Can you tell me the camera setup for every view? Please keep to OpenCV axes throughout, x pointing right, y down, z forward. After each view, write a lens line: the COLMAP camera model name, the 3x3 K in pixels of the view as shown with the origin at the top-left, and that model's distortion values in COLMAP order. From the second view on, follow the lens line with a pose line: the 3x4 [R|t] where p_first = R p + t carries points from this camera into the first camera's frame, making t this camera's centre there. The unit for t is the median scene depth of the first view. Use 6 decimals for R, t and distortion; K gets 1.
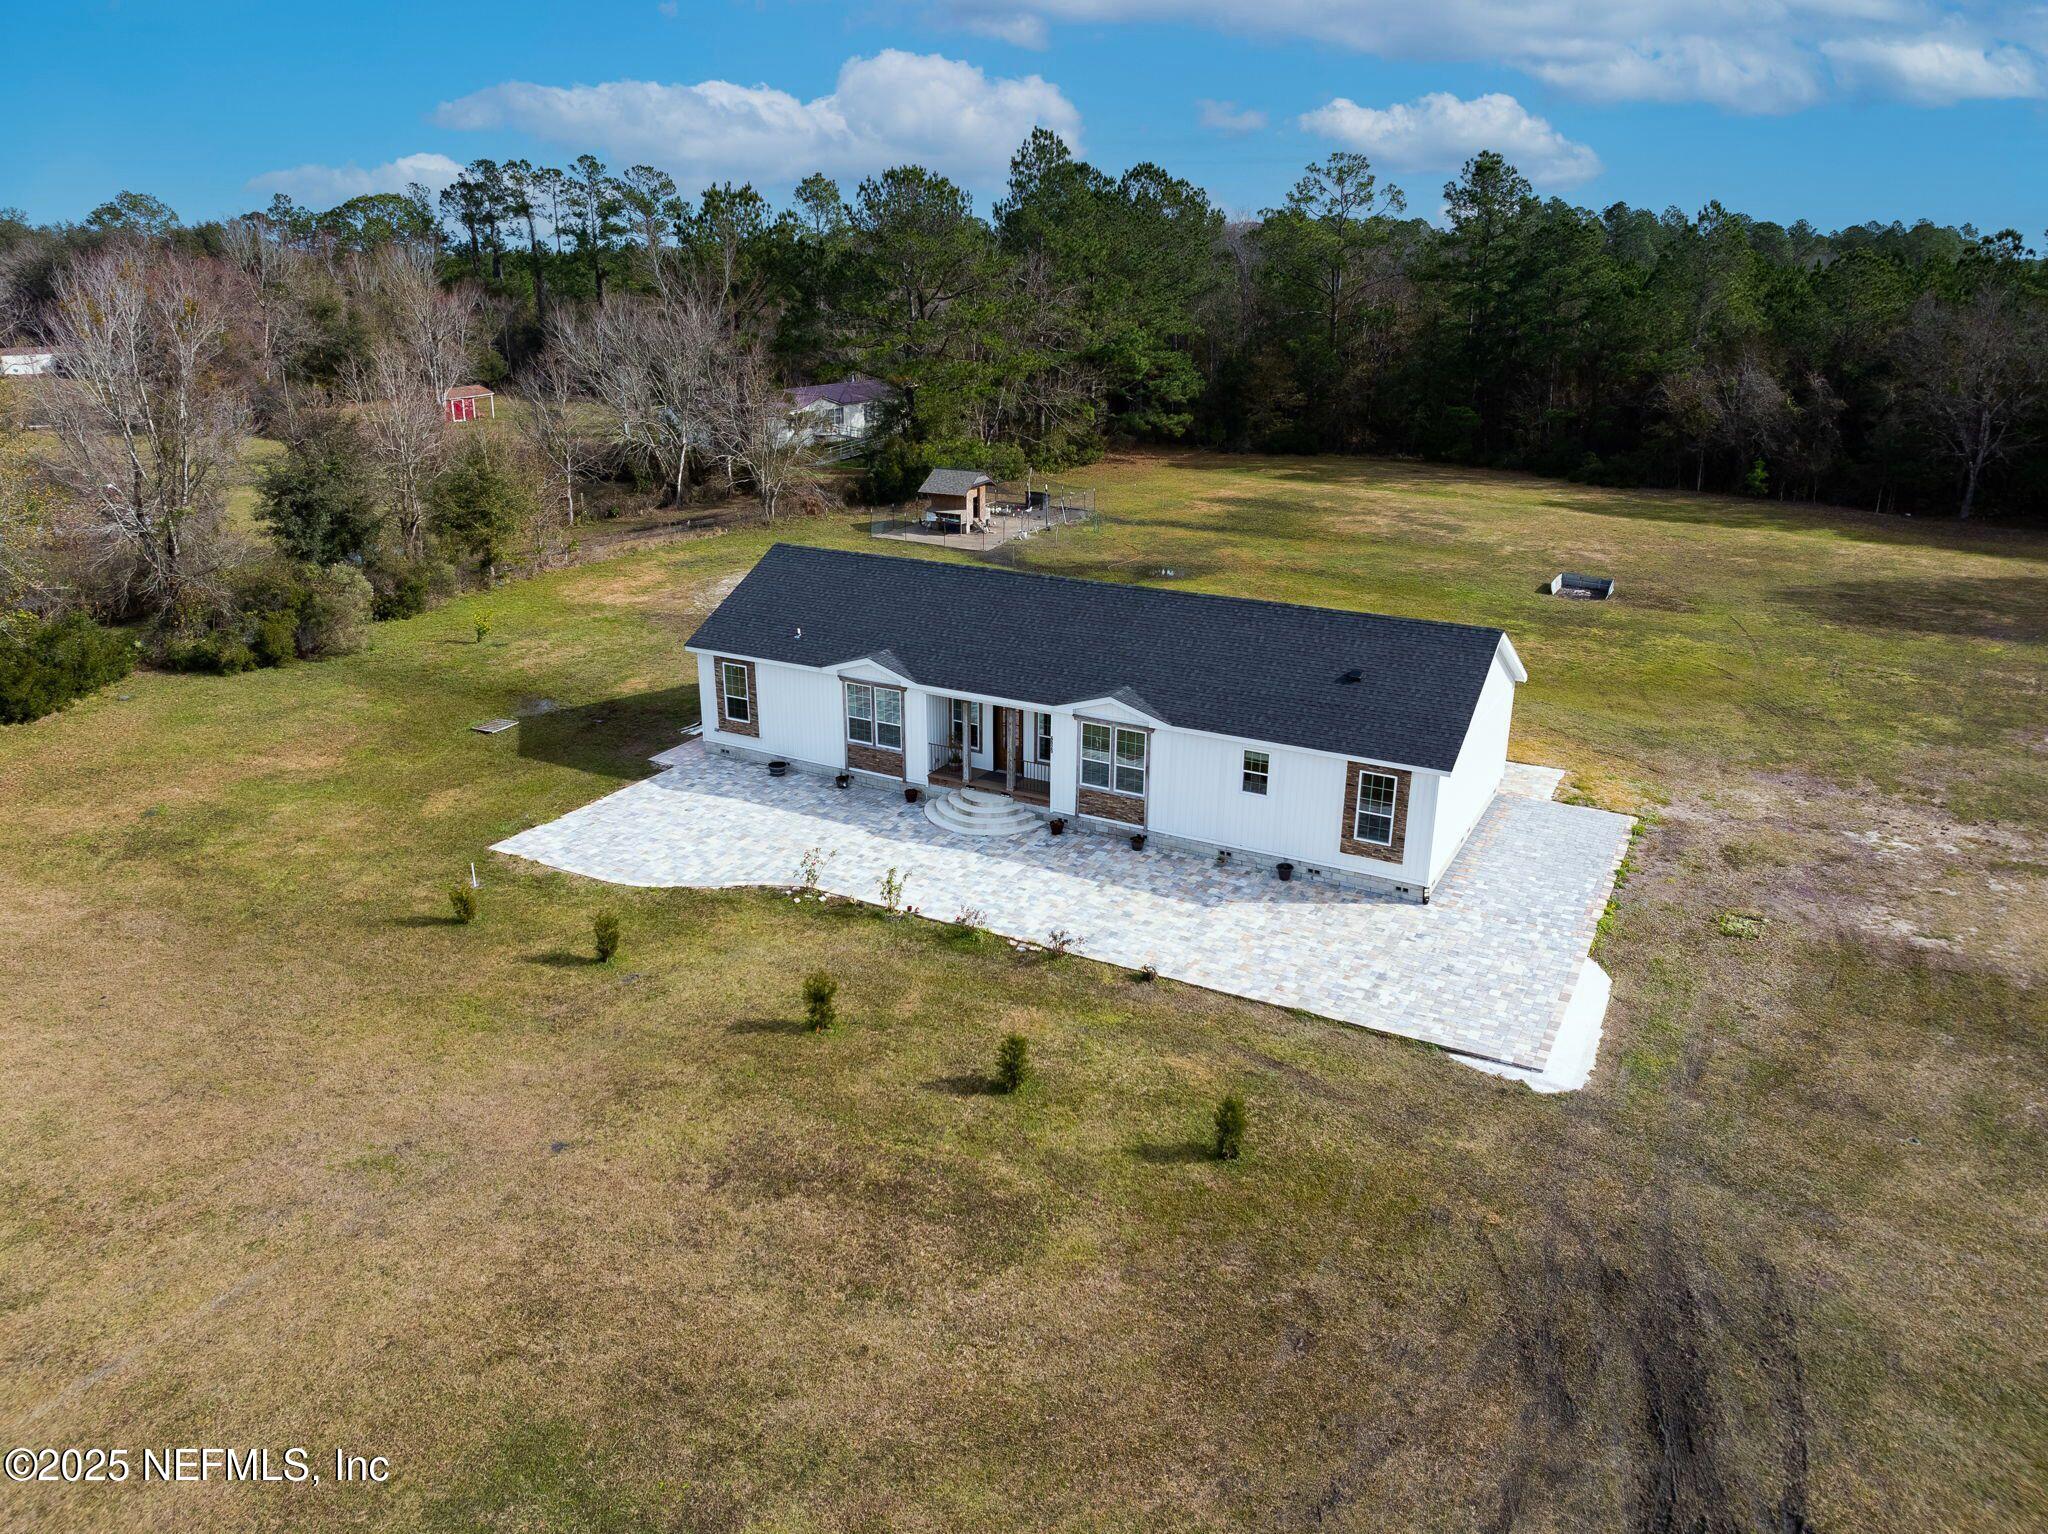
lens RADIAL K [[1429.9, 0, 1024.0], [0, 1429.9, 767.0], [0, 0, 1]] dist [-0.042550, -0.000902]
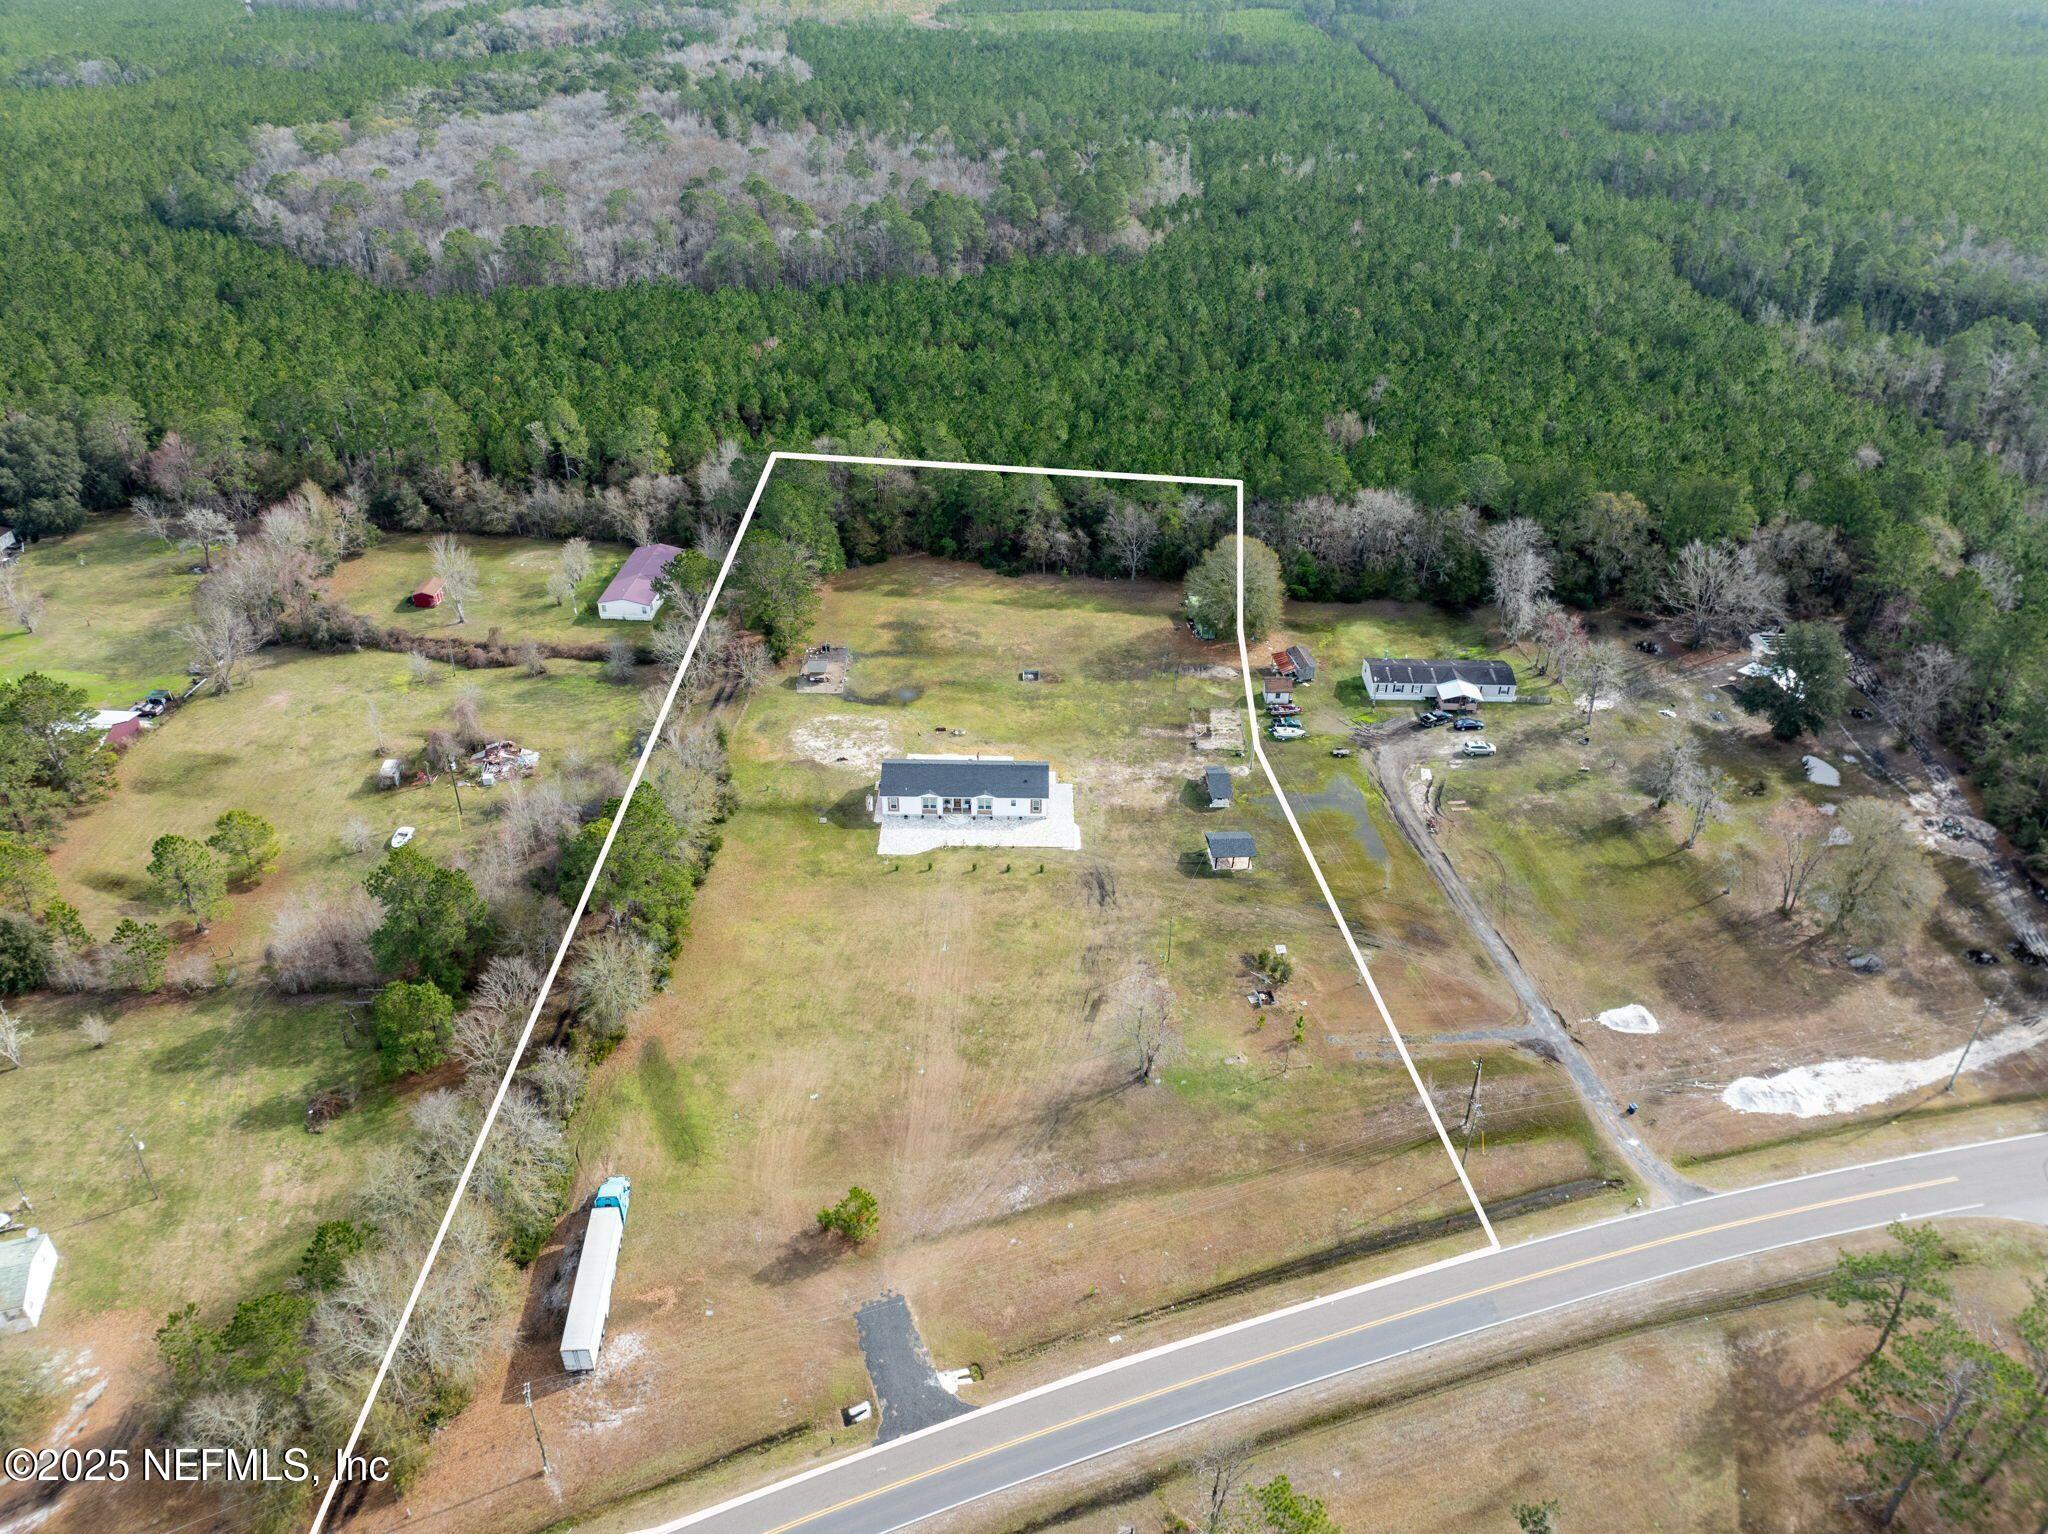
lens RADIAL K [[1429.9, 0, 1024.0], [0, 1429.9, 767.0], [0, 0, 1]] dist [-0.042550, -0.000902]
pose [[0.881018, -0.252064, 0.400338, -1.694655], [0.150232, 0.951499, 0.268477, -1.376322], [-0.448594, -0.176390, 0.876156, -3.280700]]
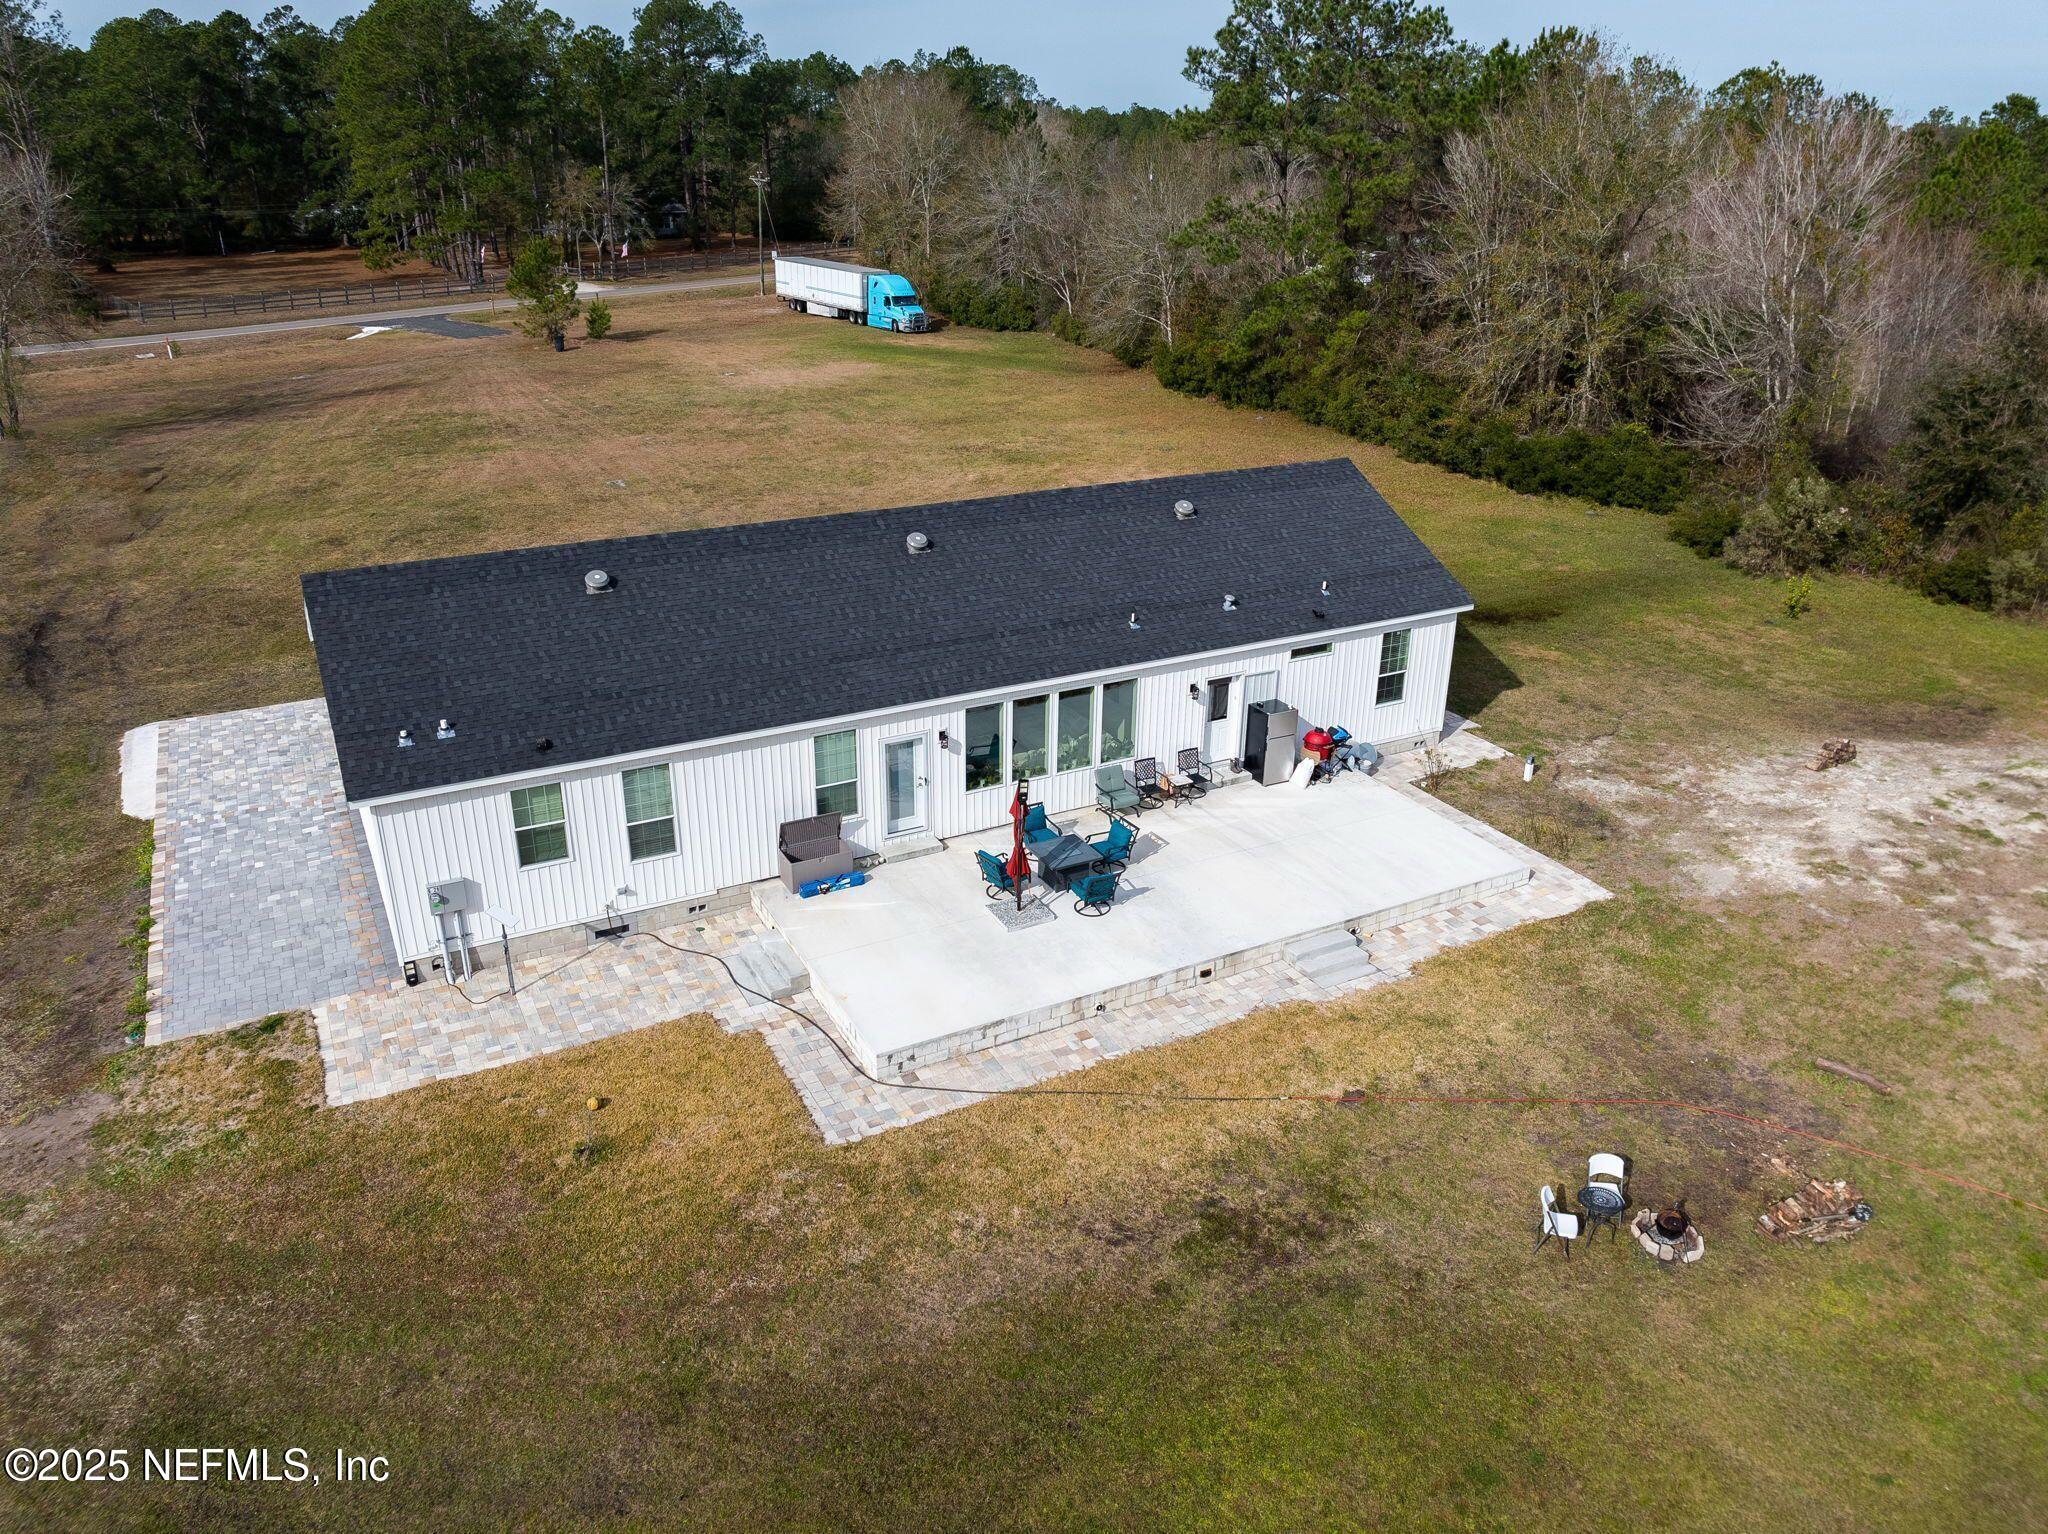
lens RADIAL K [[1429.9, 0, 1024.0], [0, 1429.9, 767.0], [0, 0, 1]] dist [-0.042550, -0.000902]
pose [[-0.542411, 0.324572, -0.774883, 0.615275], [-0.293220, 0.791212, 0.536662, -0.427864], [0.787282, 0.518302, -0.333991, 1.352260]]
